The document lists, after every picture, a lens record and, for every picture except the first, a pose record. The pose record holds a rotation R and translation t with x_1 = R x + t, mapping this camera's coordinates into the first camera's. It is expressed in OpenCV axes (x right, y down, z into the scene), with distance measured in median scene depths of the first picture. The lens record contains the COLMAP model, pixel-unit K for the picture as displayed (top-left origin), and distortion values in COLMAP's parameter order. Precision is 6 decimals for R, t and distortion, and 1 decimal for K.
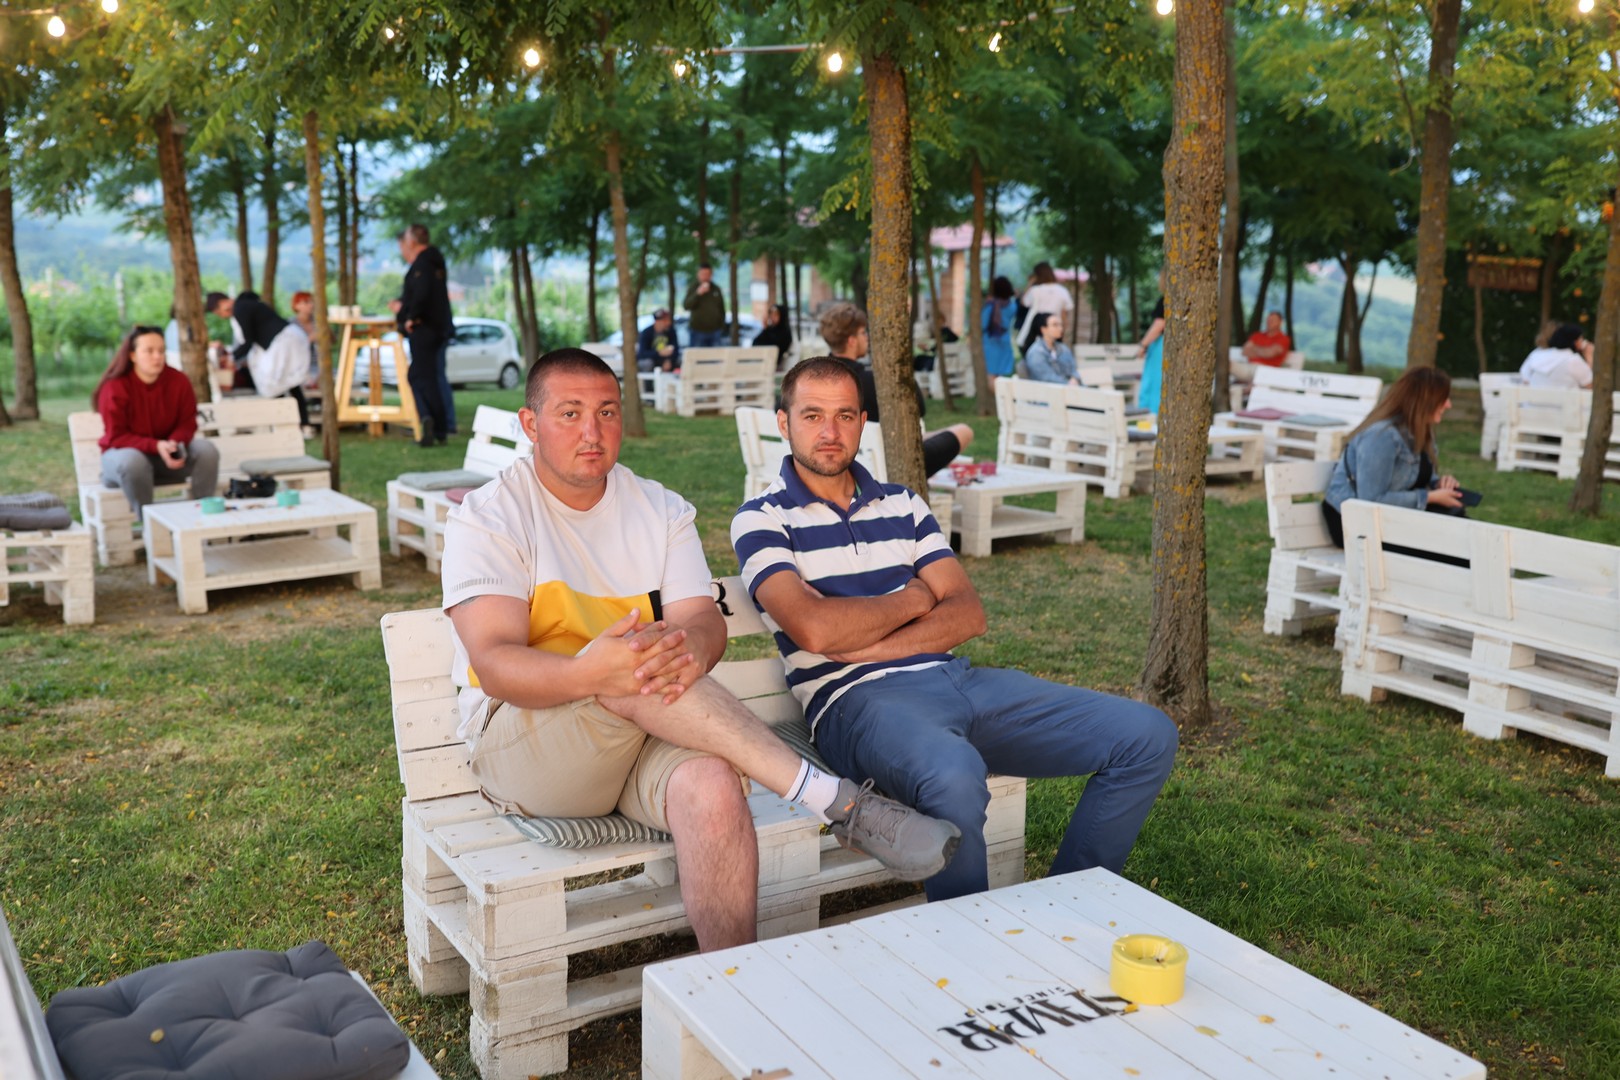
lens RADIAL K [[1546.4, 0, 809.4], [0, 1546.4, 544.0], [0, 0, 1]] dist [-0.008215, -0.018013]
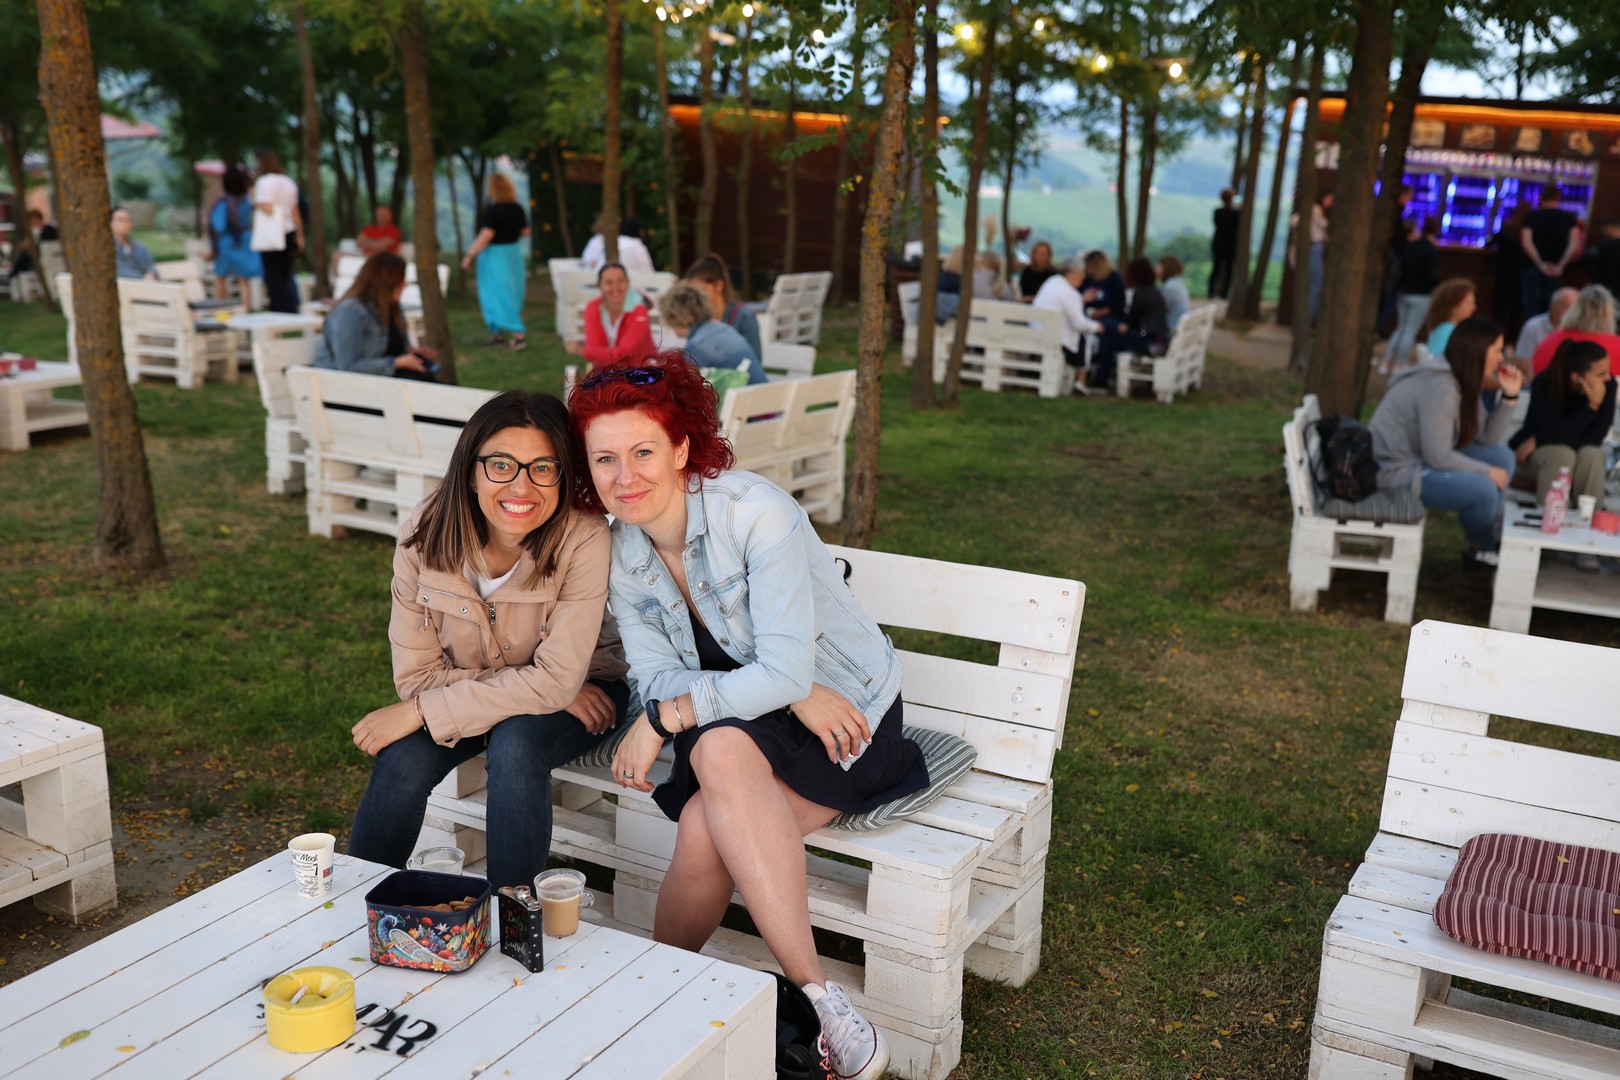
lens RADIAL K [[1546.4, 0, 809.4], [0, 1546.4, 544.0], [0, 0, 1]] dist [-0.008215, -0.018013]
pose [[0.876801, -0.106974, 0.468804, 0.129924], [0.075687, 0.993490, 0.085143, 0.034011], [-0.474860, -0.039171, 0.879189, -0.212203]]
